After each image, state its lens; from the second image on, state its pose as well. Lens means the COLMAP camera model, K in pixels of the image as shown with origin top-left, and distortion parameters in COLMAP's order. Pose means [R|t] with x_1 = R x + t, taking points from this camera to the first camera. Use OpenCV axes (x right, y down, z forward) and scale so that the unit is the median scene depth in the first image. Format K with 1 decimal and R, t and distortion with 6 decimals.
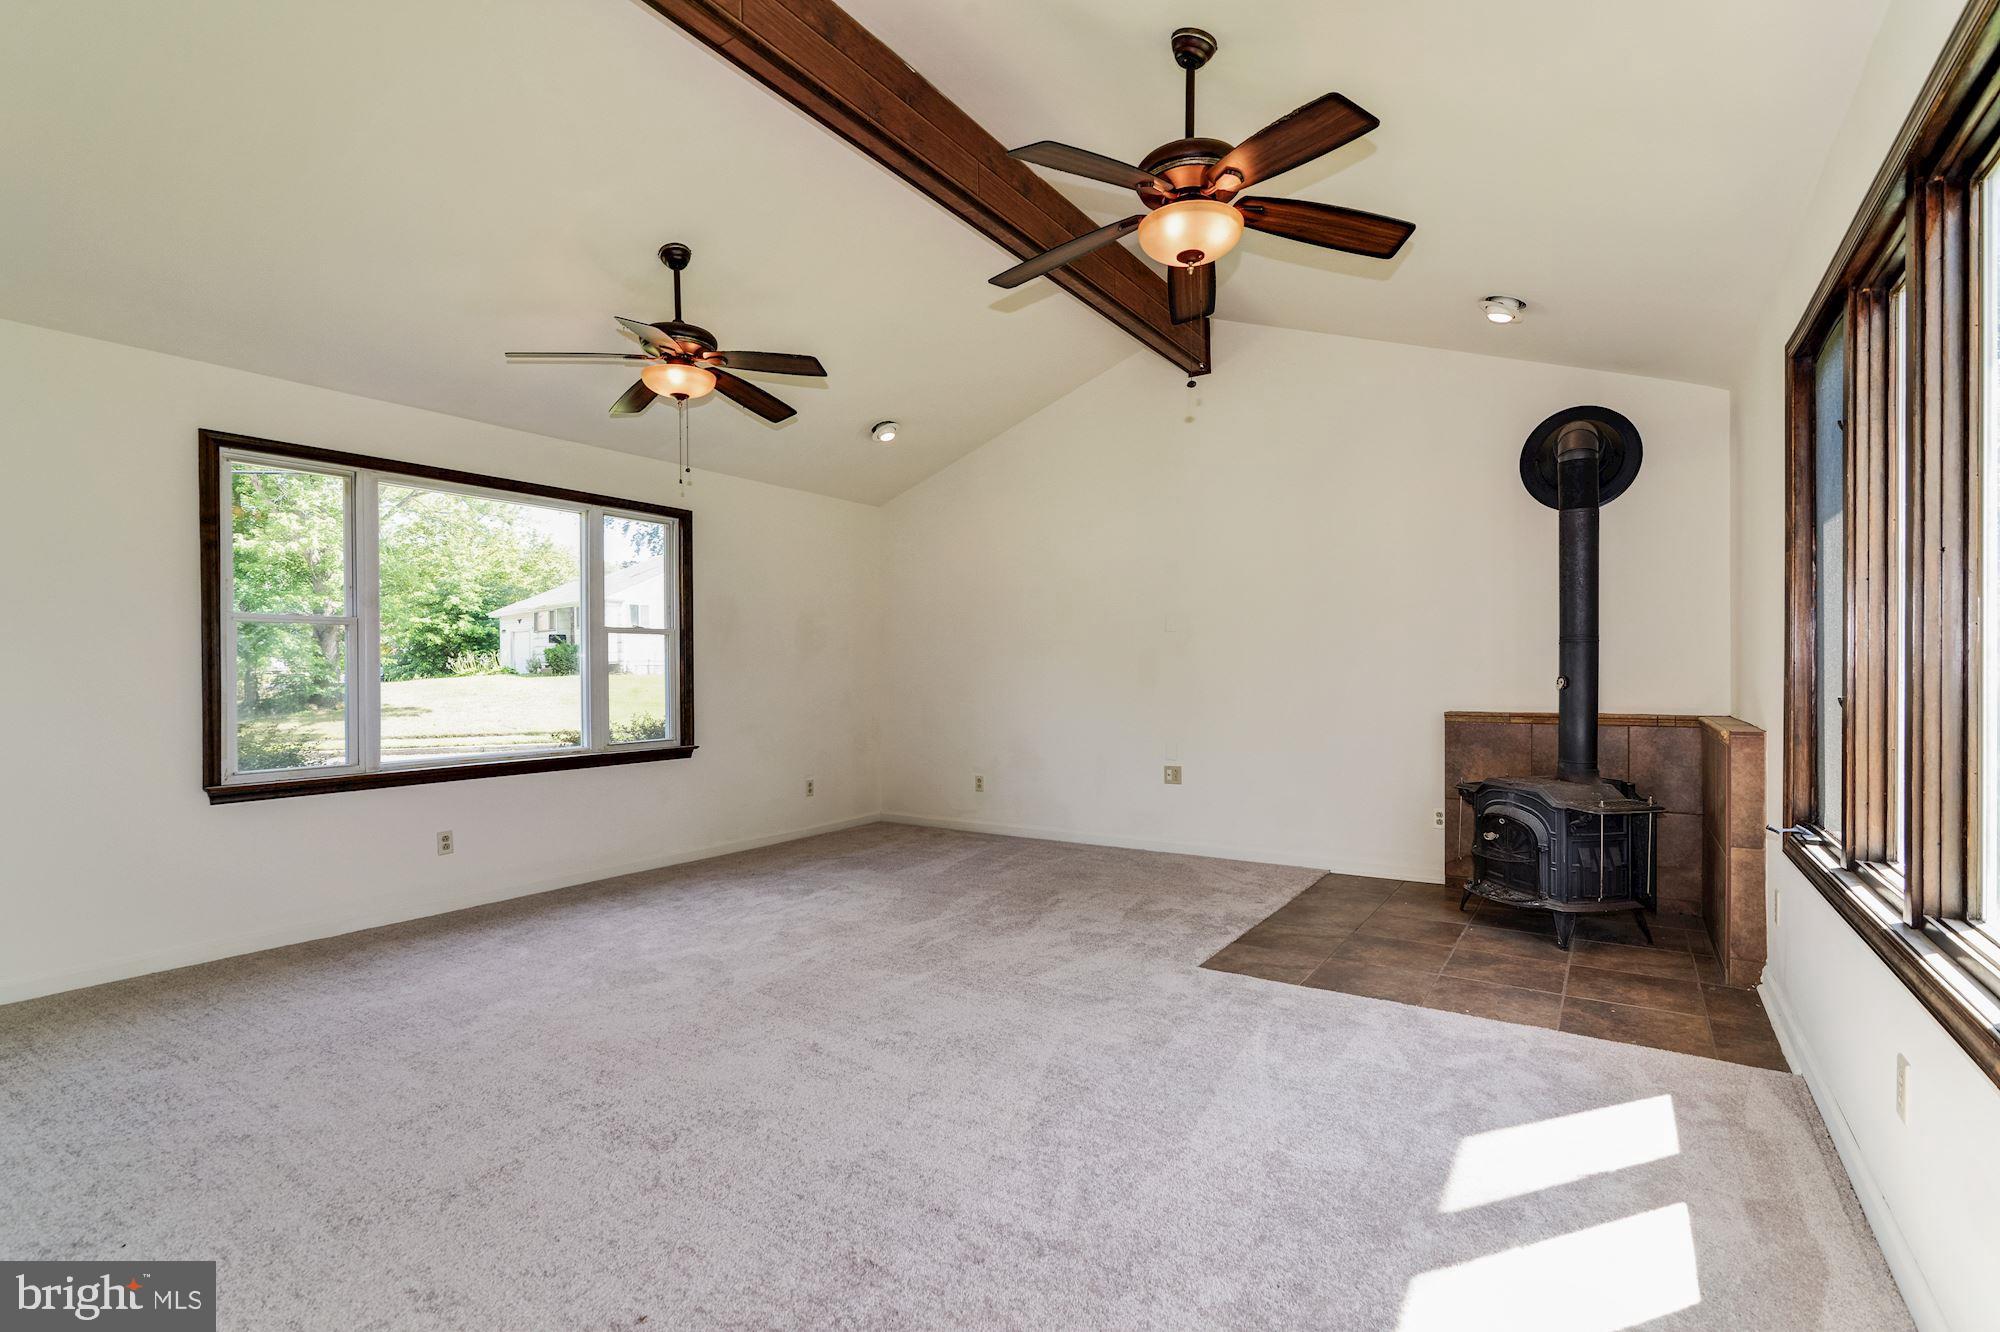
lens RADIAL K [[927.7, 0, 1034.0], [0, 927.7, 673.8], [0, 0, 1]] dist [-0.005198, 0.002470]
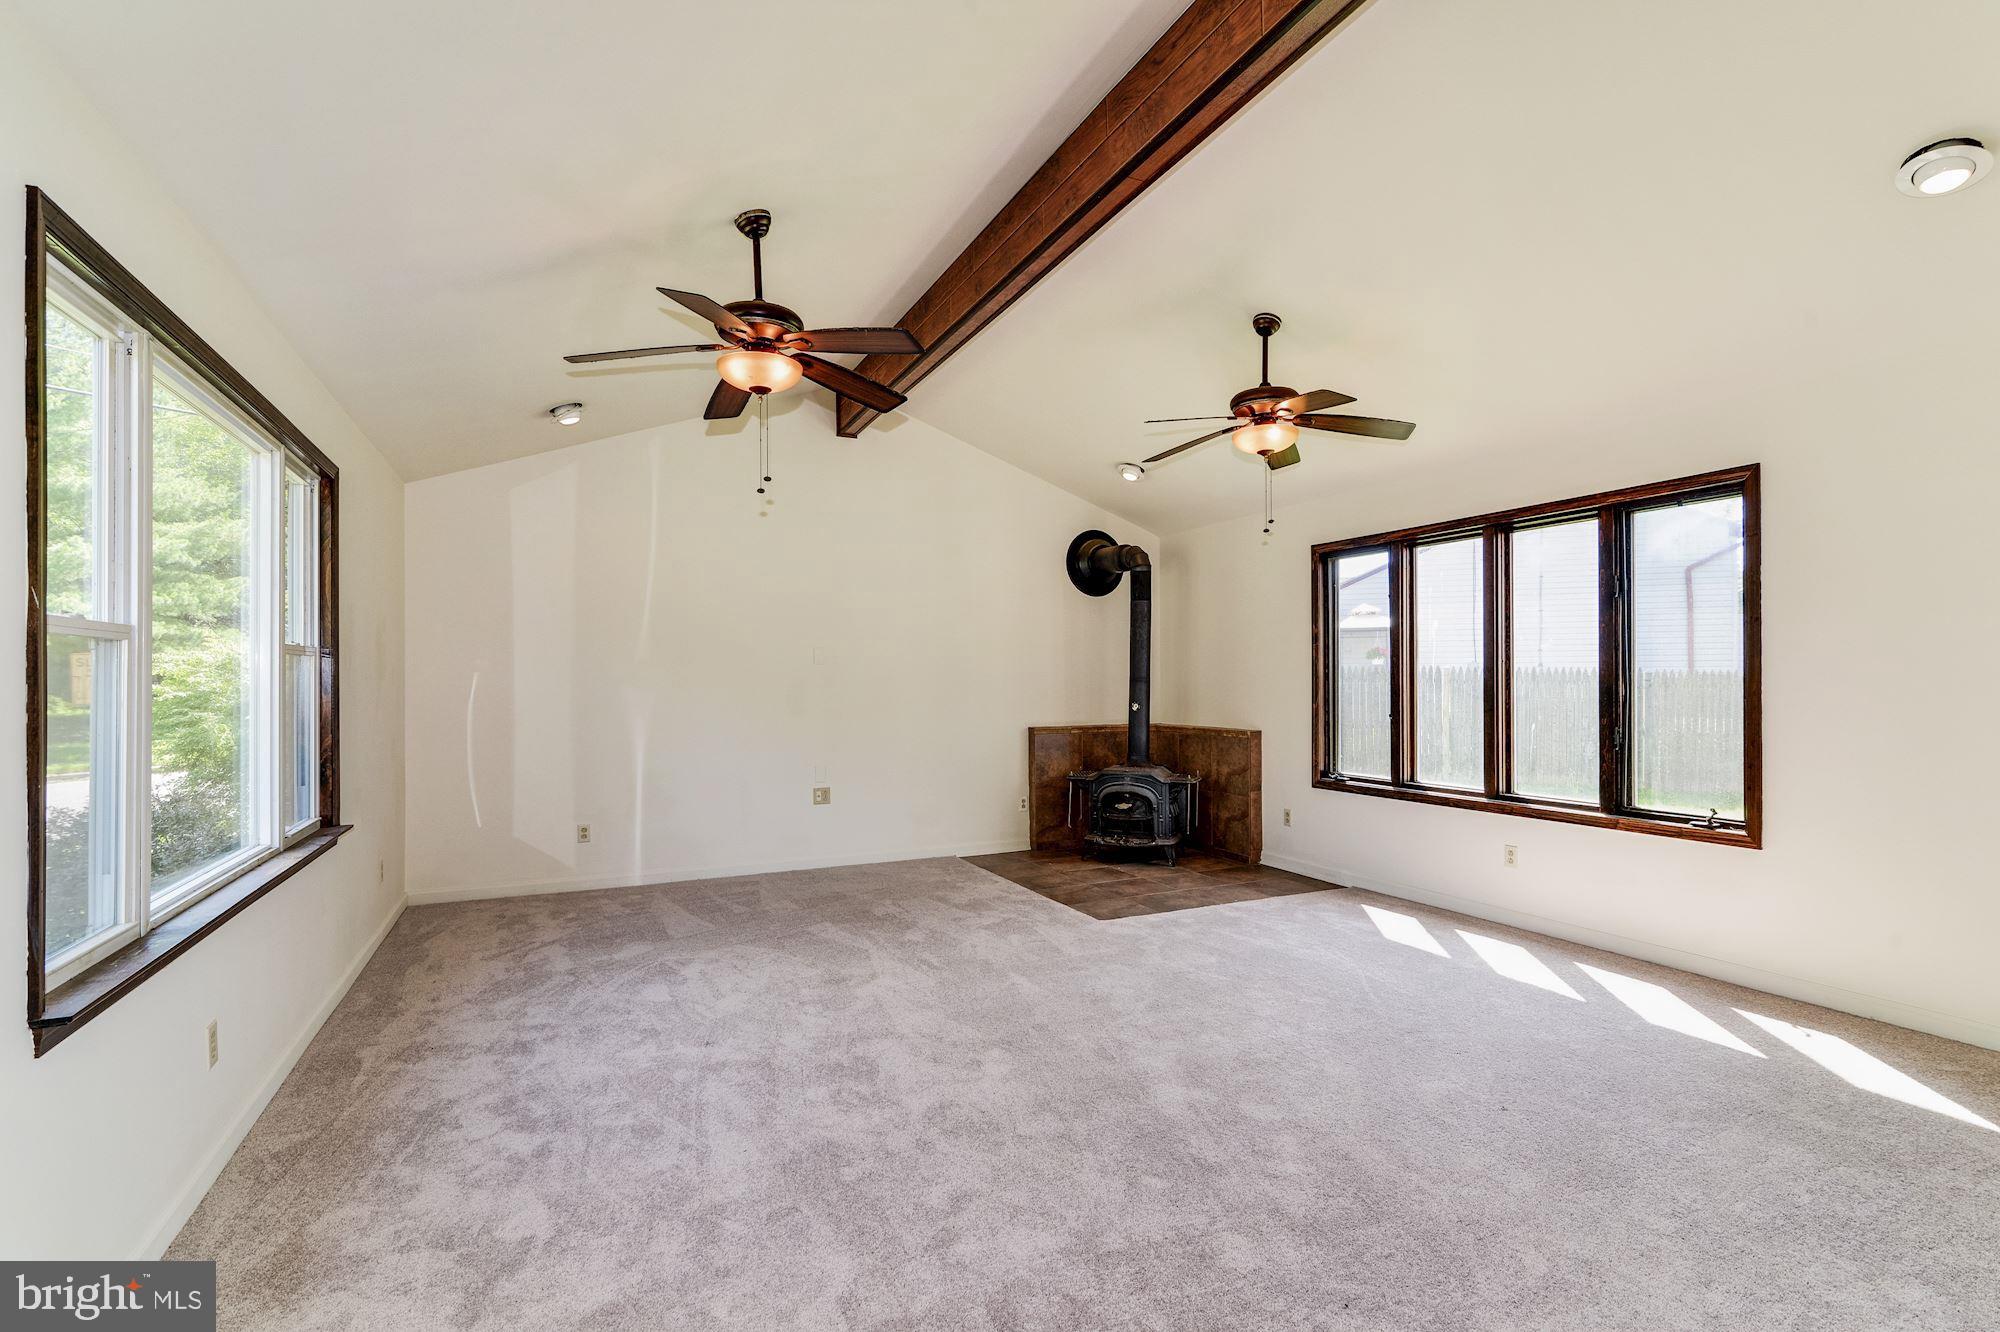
lens RADIAL K [[927.7, 0, 981.1], [0, 927.7, 681.3], [0, 0, 1]] dist [-0.005198, 0.002470]
pose [[0.532498, 0.001686, 0.846429, -0.980656], [0.003437, 0.999985, -0.004154, -0.029638], [-0.846424, 0.005121, 0.532485, 0.381322]]
